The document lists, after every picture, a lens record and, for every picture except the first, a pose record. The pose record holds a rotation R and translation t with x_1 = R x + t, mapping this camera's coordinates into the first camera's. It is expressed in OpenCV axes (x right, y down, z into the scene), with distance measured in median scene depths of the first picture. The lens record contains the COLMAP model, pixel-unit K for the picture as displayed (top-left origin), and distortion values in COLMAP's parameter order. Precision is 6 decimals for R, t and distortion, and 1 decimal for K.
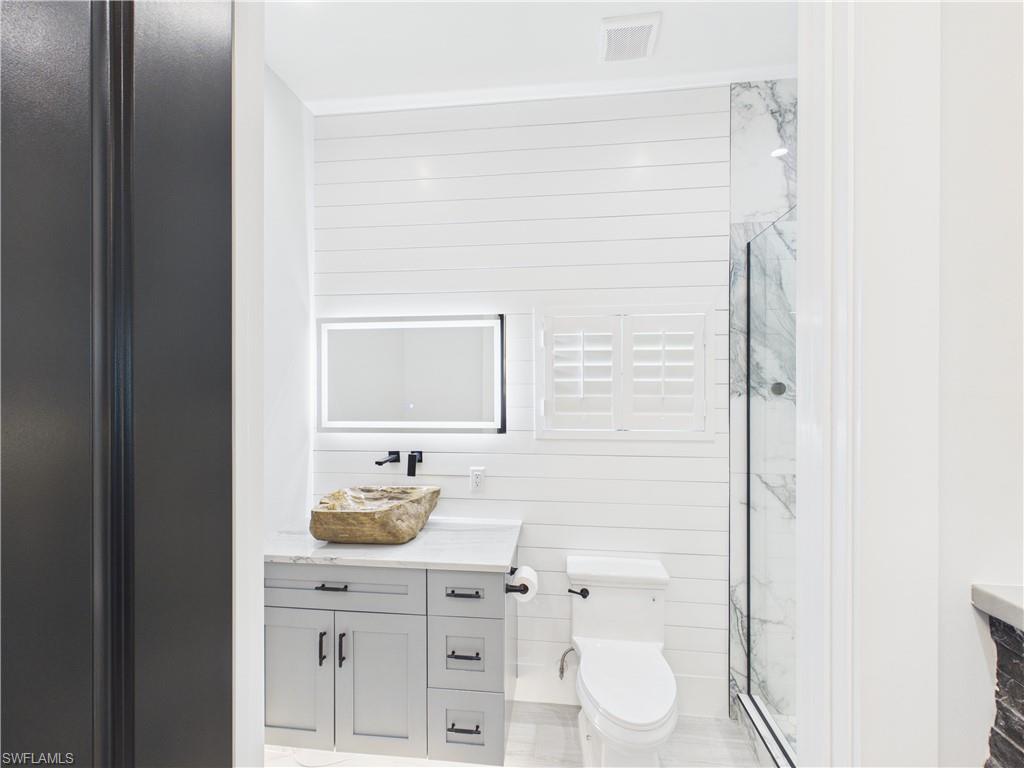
lens RADIAL K [[445.6, 0, 511.9], [0, 445.6, 386.7], [0, 0, 1]] dist [-0.000521, 0.000439]
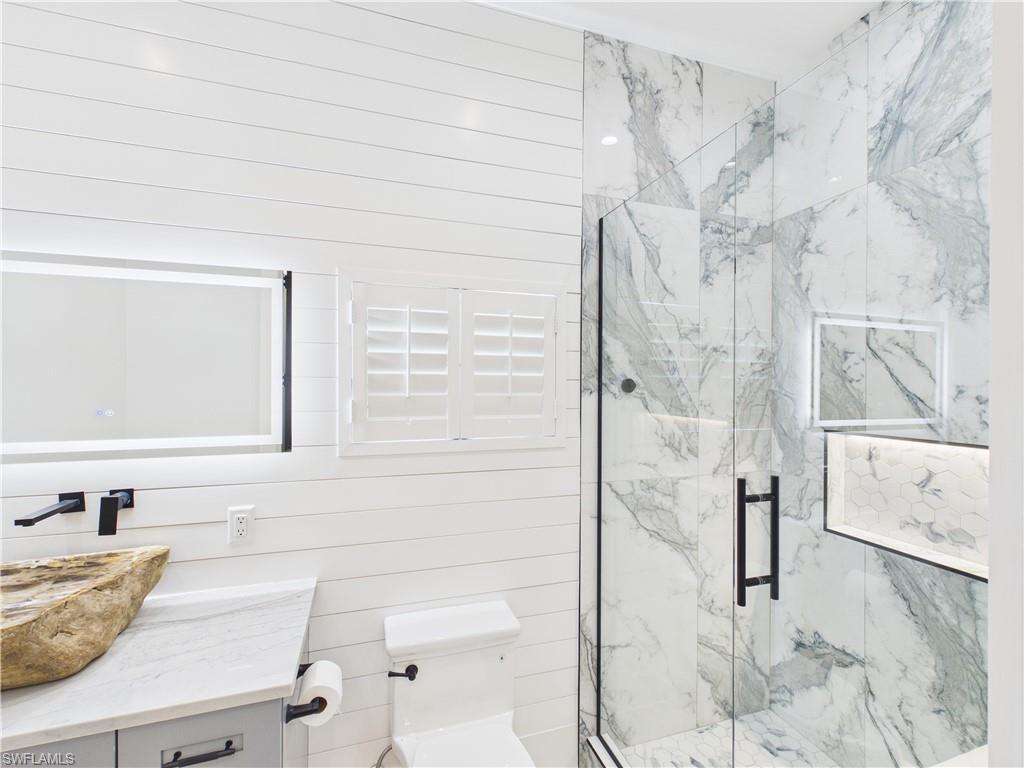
lens RADIAL K [[445.6, 0, 511.1], [0, 445.6, 384.6], [0, 0, 1]] dist [-0.000521, 0.000439]
pose [[0.908922, 0.005140, 0.416935, 0.008148], [-0.007495, 0.999964, 0.004011, 0.000257], [-0.416899, -0.006770, 0.908928, 0.275973]]
